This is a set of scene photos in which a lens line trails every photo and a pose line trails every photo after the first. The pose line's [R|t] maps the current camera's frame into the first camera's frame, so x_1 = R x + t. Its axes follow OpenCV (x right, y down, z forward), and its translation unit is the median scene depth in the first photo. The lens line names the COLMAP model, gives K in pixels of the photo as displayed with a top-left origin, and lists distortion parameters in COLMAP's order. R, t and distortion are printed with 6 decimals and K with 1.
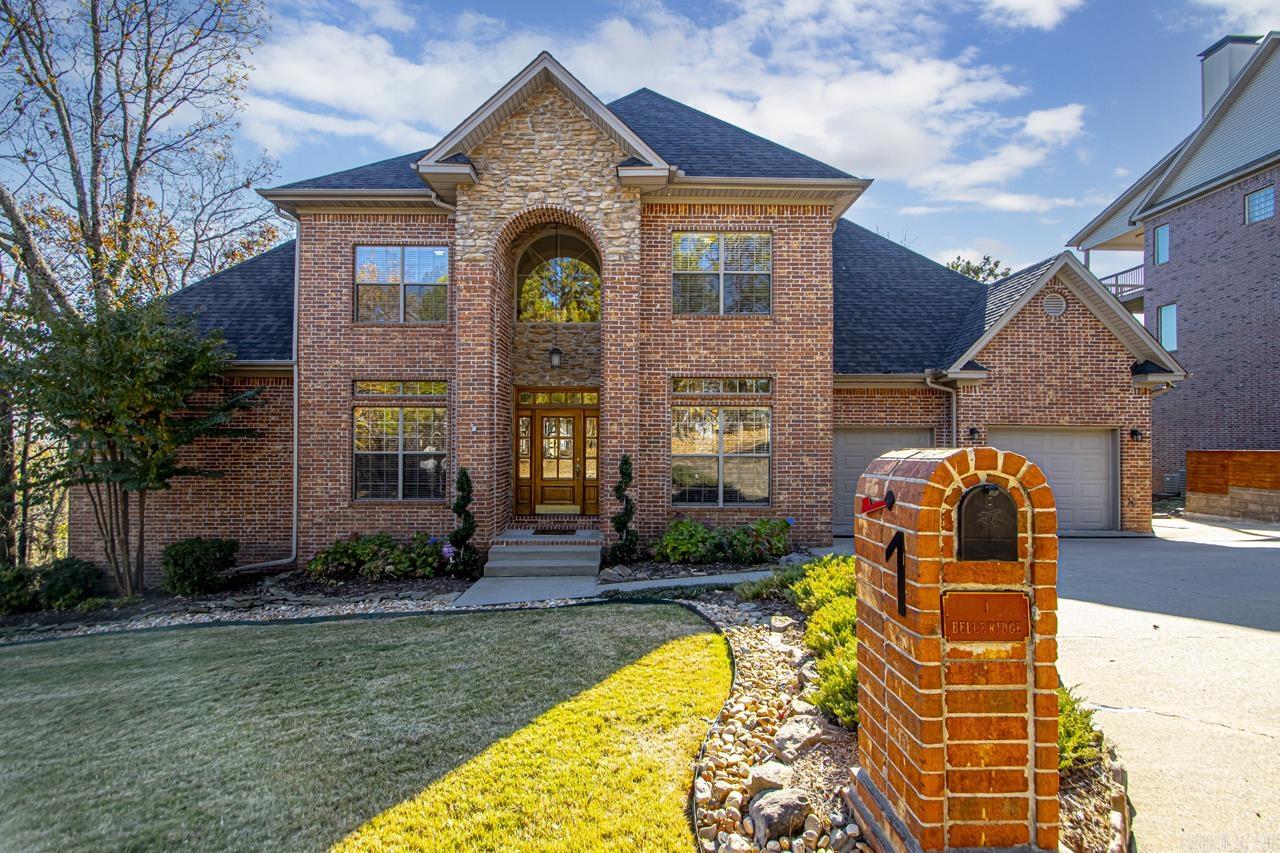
lens RADIAL K [[604.3, 0, 642.3], [0, 604.3, 424.4], [0, 0, 1]] dist [0.004513, 0.000059]
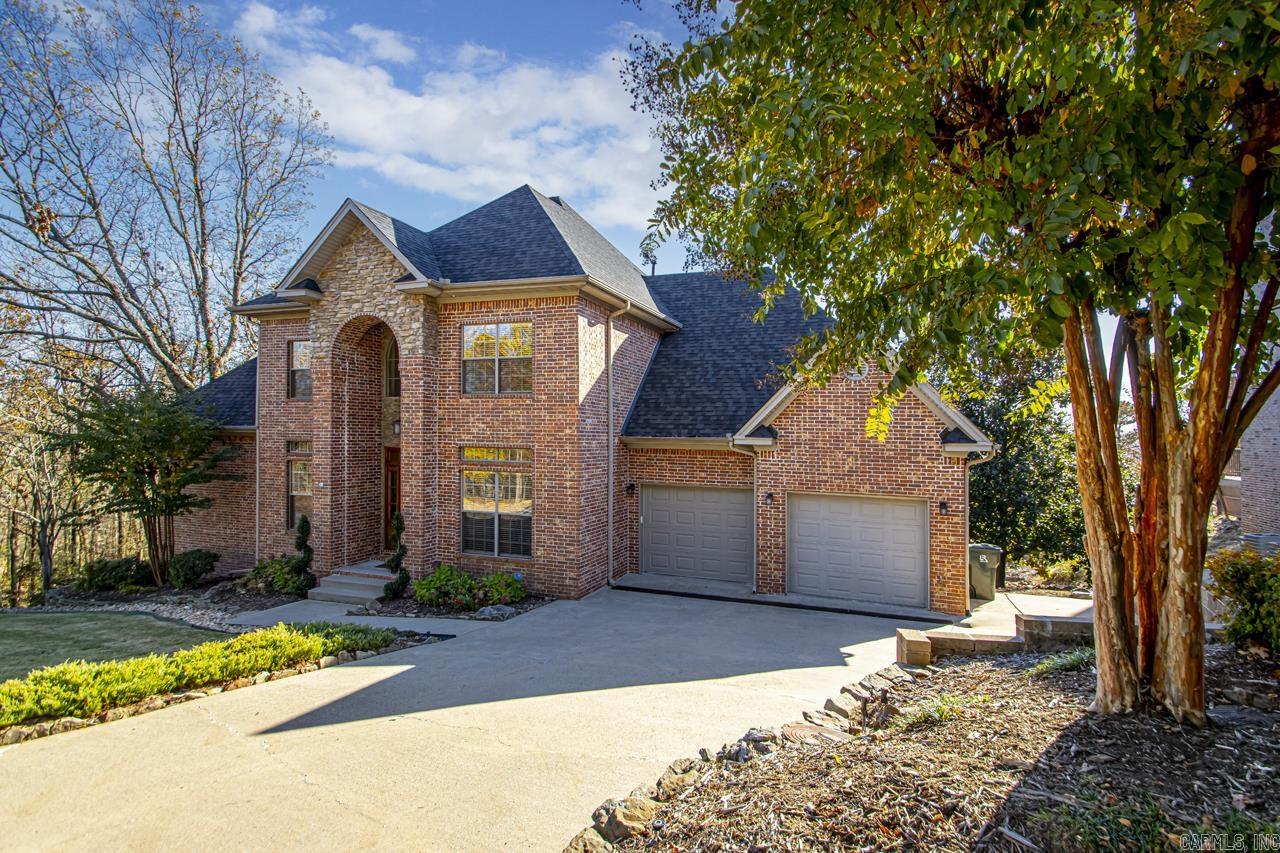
lens RADIAL K [[590.1, 0, 642.0], [0, 590.1, 432.6], [0, 0, 1]] dist [0.009611, -0.010894]
pose [[0.946074, 0.007686, -0.323861, 0.777903], [-0.006884, 0.999970, 0.003621, -0.113028], [0.323879, -0.001196, 0.946098, 0.004480]]
